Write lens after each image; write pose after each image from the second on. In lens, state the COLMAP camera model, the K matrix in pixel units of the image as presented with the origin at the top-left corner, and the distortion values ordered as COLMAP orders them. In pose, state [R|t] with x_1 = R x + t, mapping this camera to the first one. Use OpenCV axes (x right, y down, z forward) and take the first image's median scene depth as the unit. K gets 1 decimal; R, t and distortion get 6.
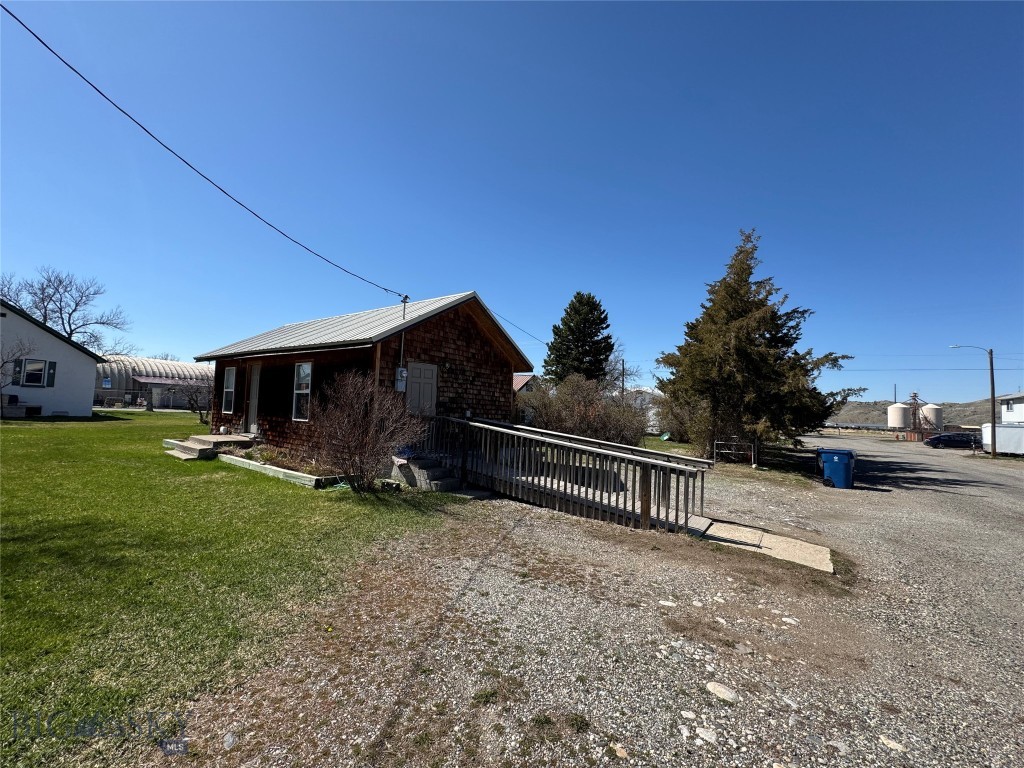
lens RADIAL K [[408.2, 0, 512.1], [0, 408.2, 386.7], [0, 0, 1]] dist [-0.002083, -0.000077]
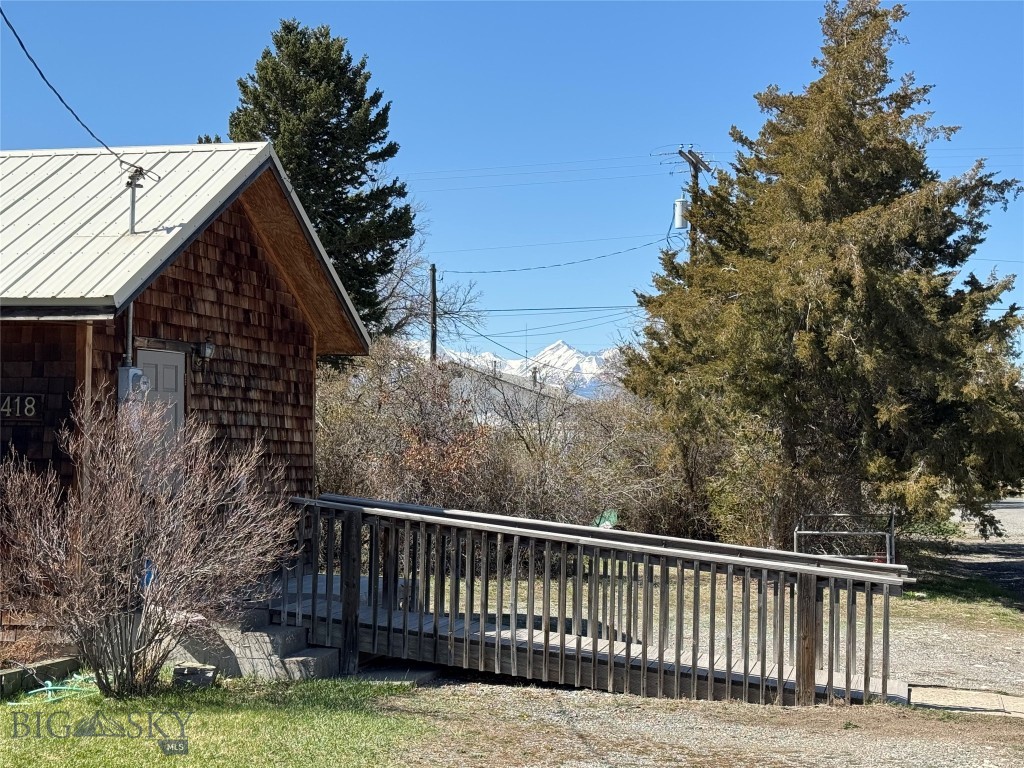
lens RADIAL K [[1653.8, 0, 509.2], [0, 1653.8, 383.3], [0, 0, 1]] dist [0.132664, 0.000000]
pose [[0.930423, -0.014791, 0.366188, -0.389756], [0.004902, 0.999598, 0.027918, -0.055389], [-0.366454, -0.024181, 0.930122, -0.396345]]
